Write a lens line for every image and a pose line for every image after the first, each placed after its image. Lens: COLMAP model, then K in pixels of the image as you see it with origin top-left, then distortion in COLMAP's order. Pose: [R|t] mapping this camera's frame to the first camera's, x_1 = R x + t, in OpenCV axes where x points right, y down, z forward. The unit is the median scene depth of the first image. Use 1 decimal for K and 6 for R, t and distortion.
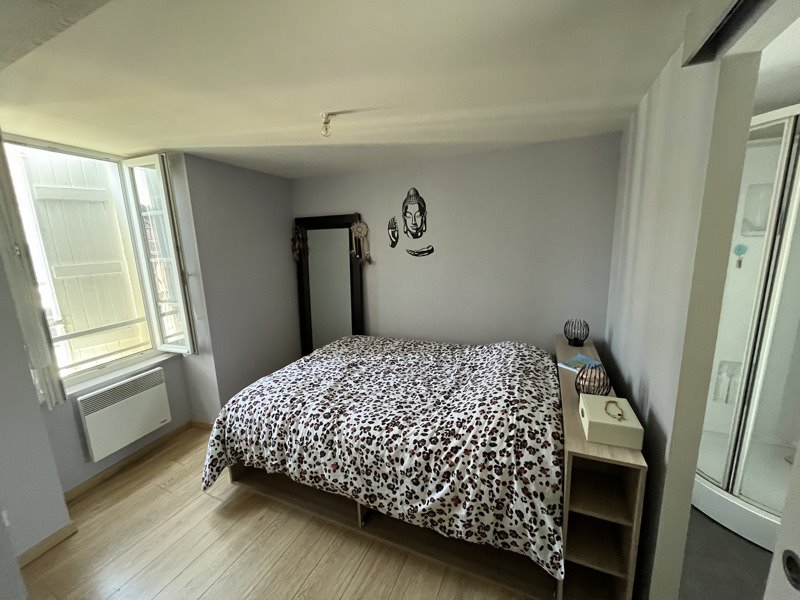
lens RADIAL K [[323.0, 0, 400.5], [0, 323.0, 298.6], [0, 0, 1]] dist [-0.000580, -0.000014]
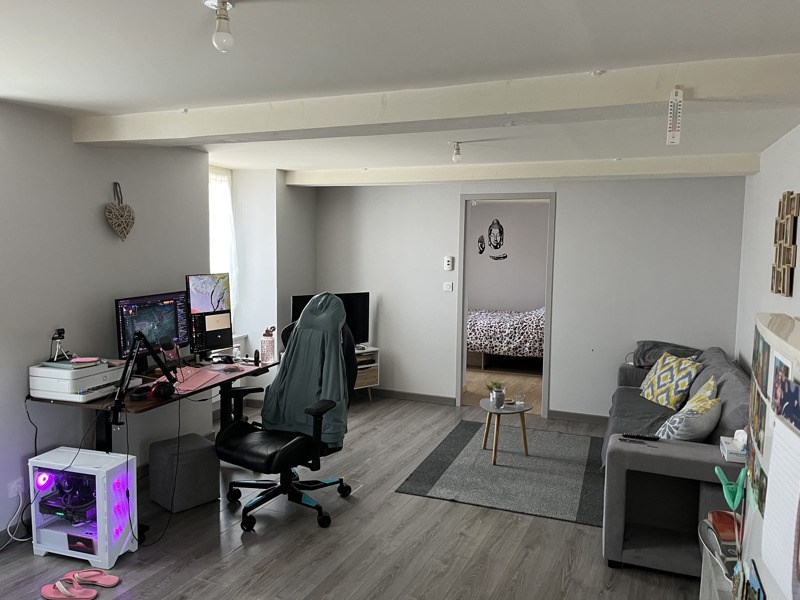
lens RADIAL K [[612.5, 0, 400.7], [0, 612.5, 300.6], [0, 0, 1]] dist [0.000924, 0.000039]
pose [[0.998423, 0.045457, 0.032931, -0.539295], [-0.042059, 0.994355, -0.097412, 0.406324], [-0.037173, 0.095874, 0.994699, -2.096657]]
